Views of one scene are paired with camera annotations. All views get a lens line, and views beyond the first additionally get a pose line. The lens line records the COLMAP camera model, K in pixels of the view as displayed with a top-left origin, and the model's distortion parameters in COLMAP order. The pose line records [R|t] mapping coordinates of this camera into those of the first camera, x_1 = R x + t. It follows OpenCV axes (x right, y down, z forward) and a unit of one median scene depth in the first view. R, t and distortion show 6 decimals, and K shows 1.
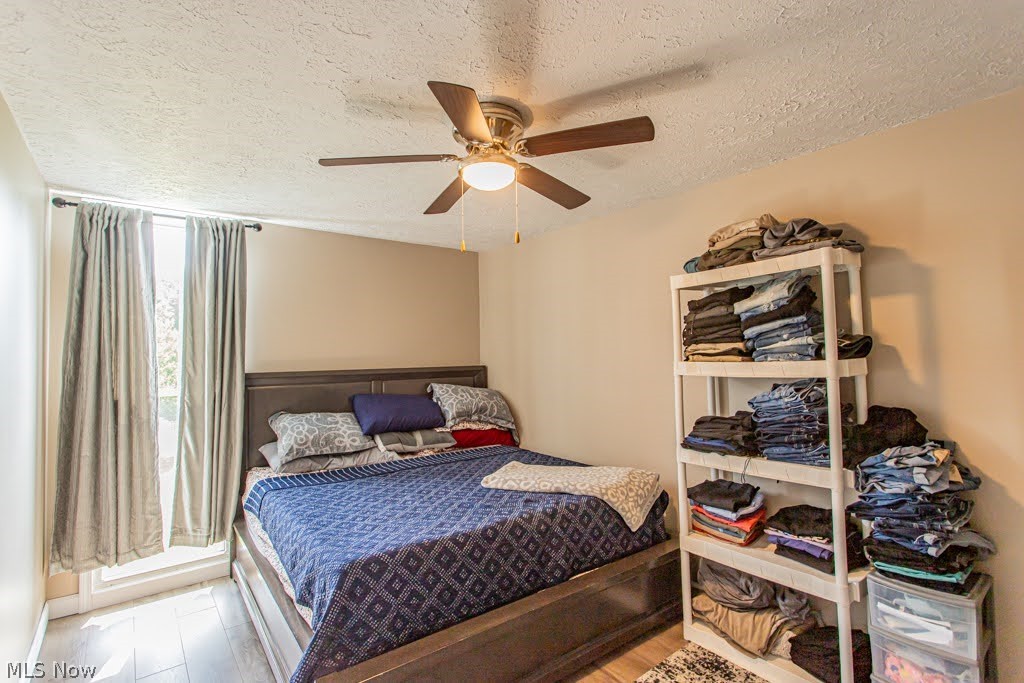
lens RADIAL K [[505.0, 0, 511.9], [0, 505.0, 342.0], [0, 0, 1]] dist [0.005251, -0.000656]
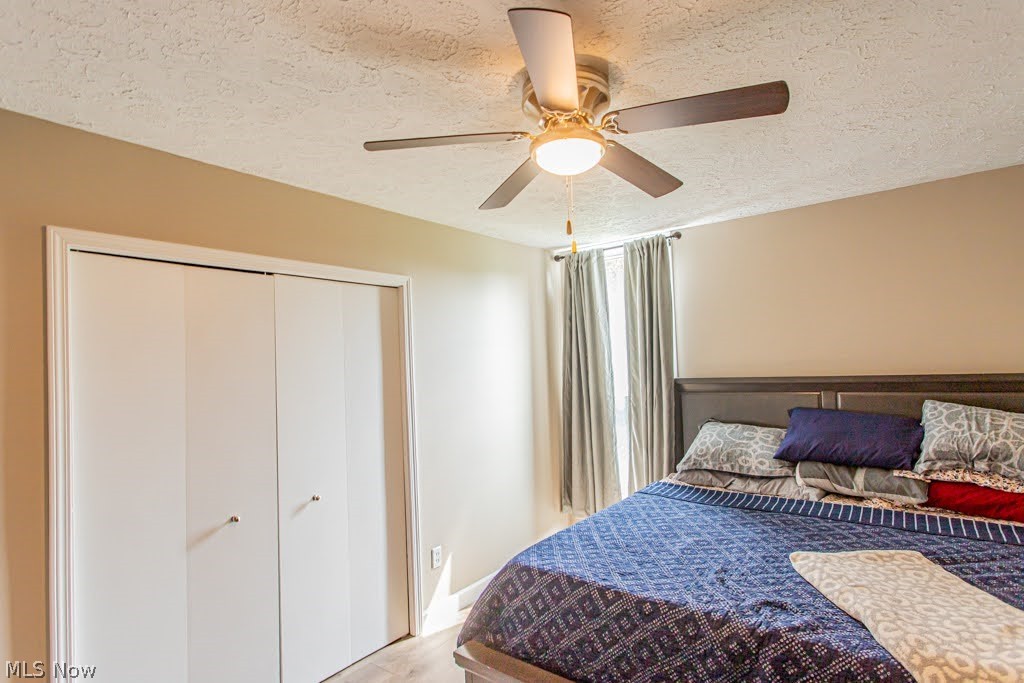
lens RADIAL K [[505.0, 0, 480.6], [0, 505.0, 355.1], [0, 0, 1]] dist [0.005251, -0.000656]
pose [[0.244334, -0.015022, -0.969575, 0.401078], [0.059608, 0.998222, -0.000444, -0.010126], [0.967857, -0.057686, 0.244795, 0.372757]]
